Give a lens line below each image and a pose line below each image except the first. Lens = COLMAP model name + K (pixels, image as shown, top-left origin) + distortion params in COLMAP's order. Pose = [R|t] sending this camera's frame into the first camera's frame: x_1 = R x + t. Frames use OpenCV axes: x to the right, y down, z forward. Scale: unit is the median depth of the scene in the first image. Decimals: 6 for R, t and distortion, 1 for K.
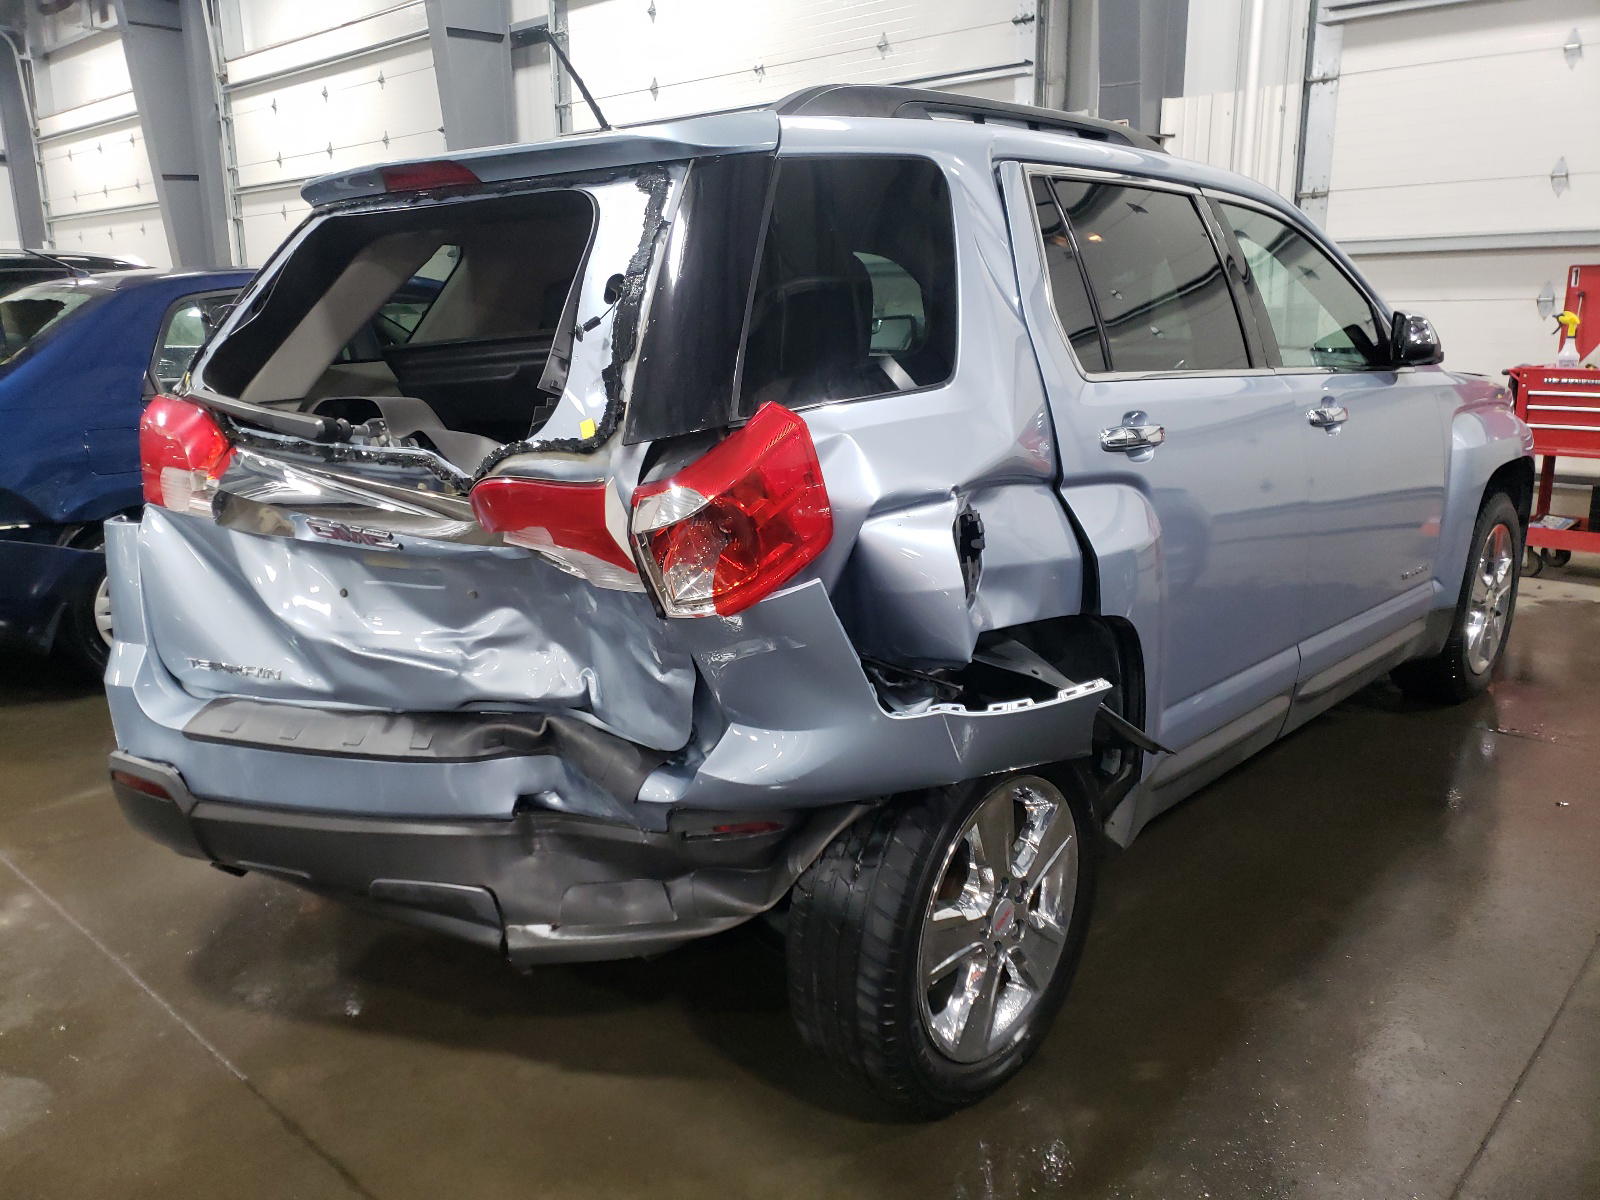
lens RADIAL K [[1203.8, 0, 800.0], [0, 1203.8, 600.0], [0, 0, 1]] dist [0.079652, -0.000375]
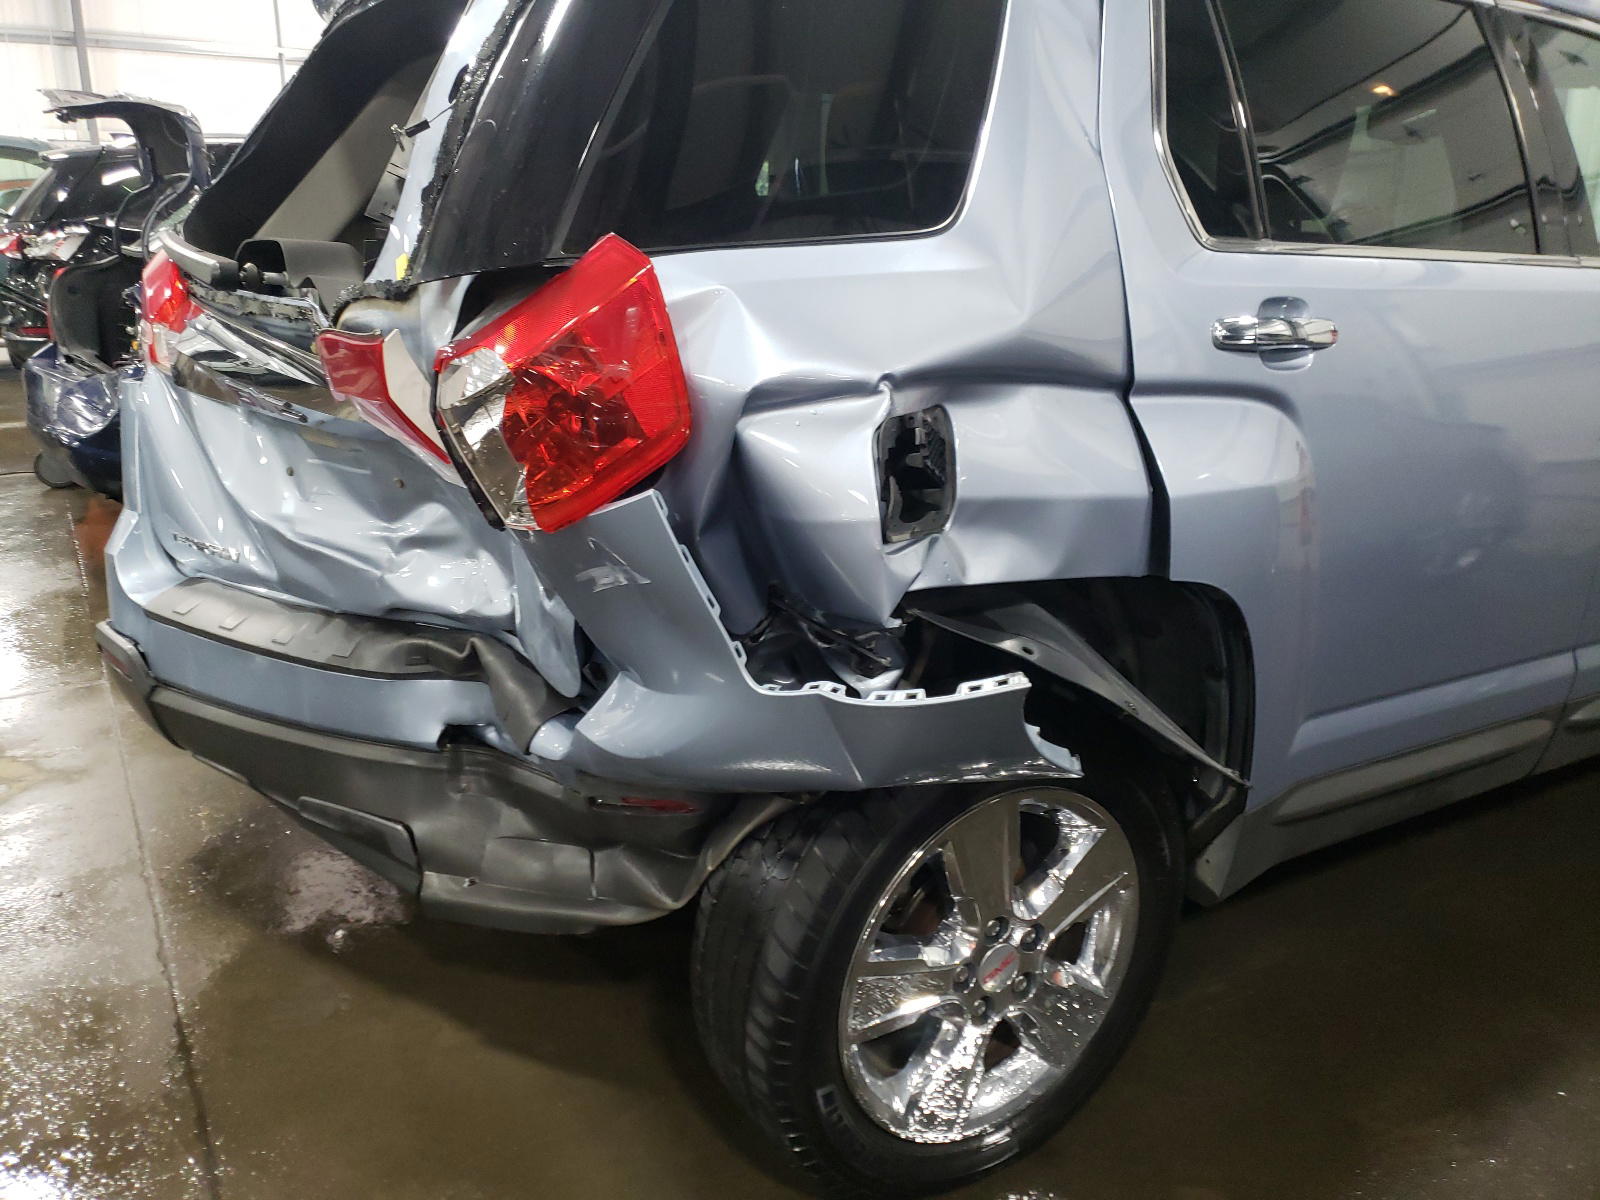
lens RADIAL K [[1233.3, 0, 800.0], [0, 1233.3, 600.0], [0, 0, 1]] dist [0.043466, 0.003475]
pose [[0.957944, 0.101522, -0.268397, 0.236741], [-0.084945, 0.993730, 0.072703, -0.010439], [0.274095, -0.046846, 0.960561, 0.242072]]
